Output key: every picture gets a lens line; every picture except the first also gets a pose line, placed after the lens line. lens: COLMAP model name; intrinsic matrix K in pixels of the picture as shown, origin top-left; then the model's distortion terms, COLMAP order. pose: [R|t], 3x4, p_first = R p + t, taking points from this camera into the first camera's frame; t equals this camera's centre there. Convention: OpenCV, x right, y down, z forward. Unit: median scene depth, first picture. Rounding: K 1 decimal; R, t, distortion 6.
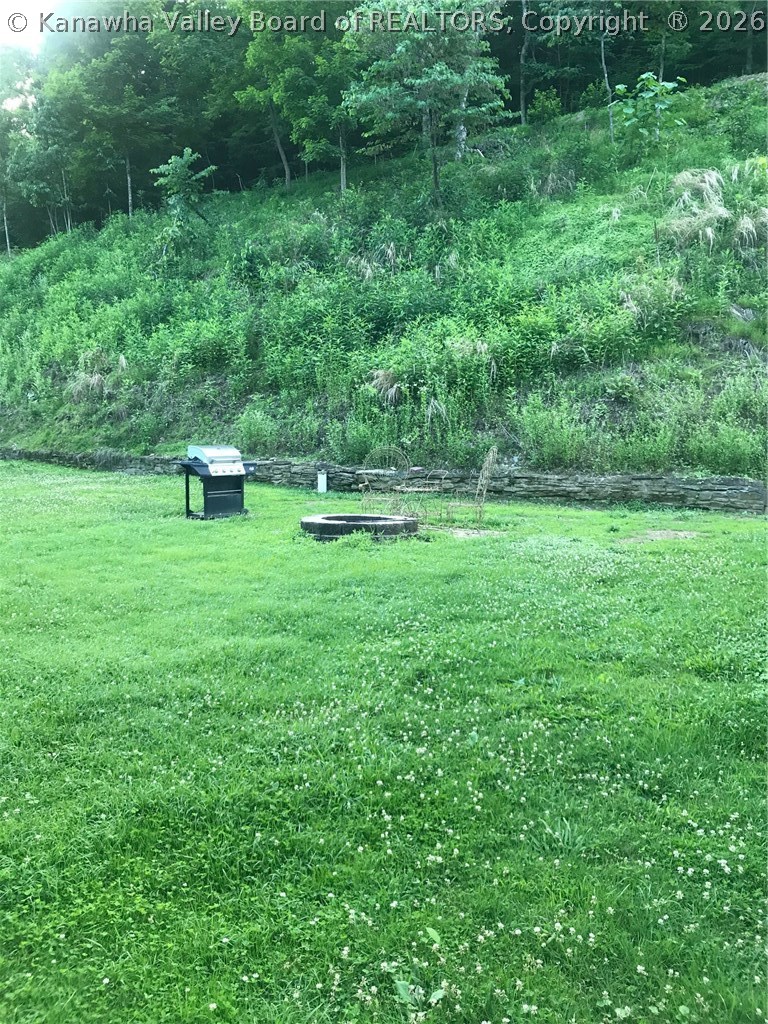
lens RADIAL K [[886.3, 0, 384.0], [0, 886.3, 512.0], [0, 0, 1]] dist [0.041498, -0.004998]
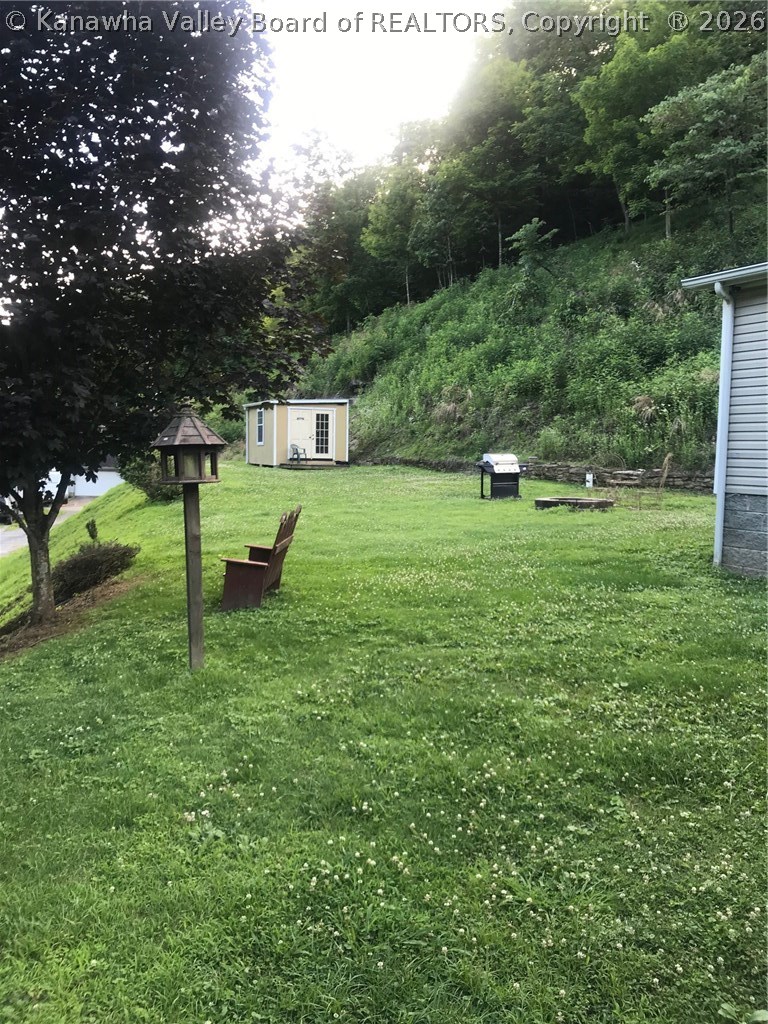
lens RADIAL K [[886.3, 0, 384.0], [0, 886.3, 512.0], [0, 0, 1]] dist [0.041498, -0.004998]
pose [[0.906487, 0.022738, -0.421621, 0.165589], [-0.027169, 0.999621, -0.004504, 0.023328], [0.421358, 0.015538, 0.906761, -0.289942]]
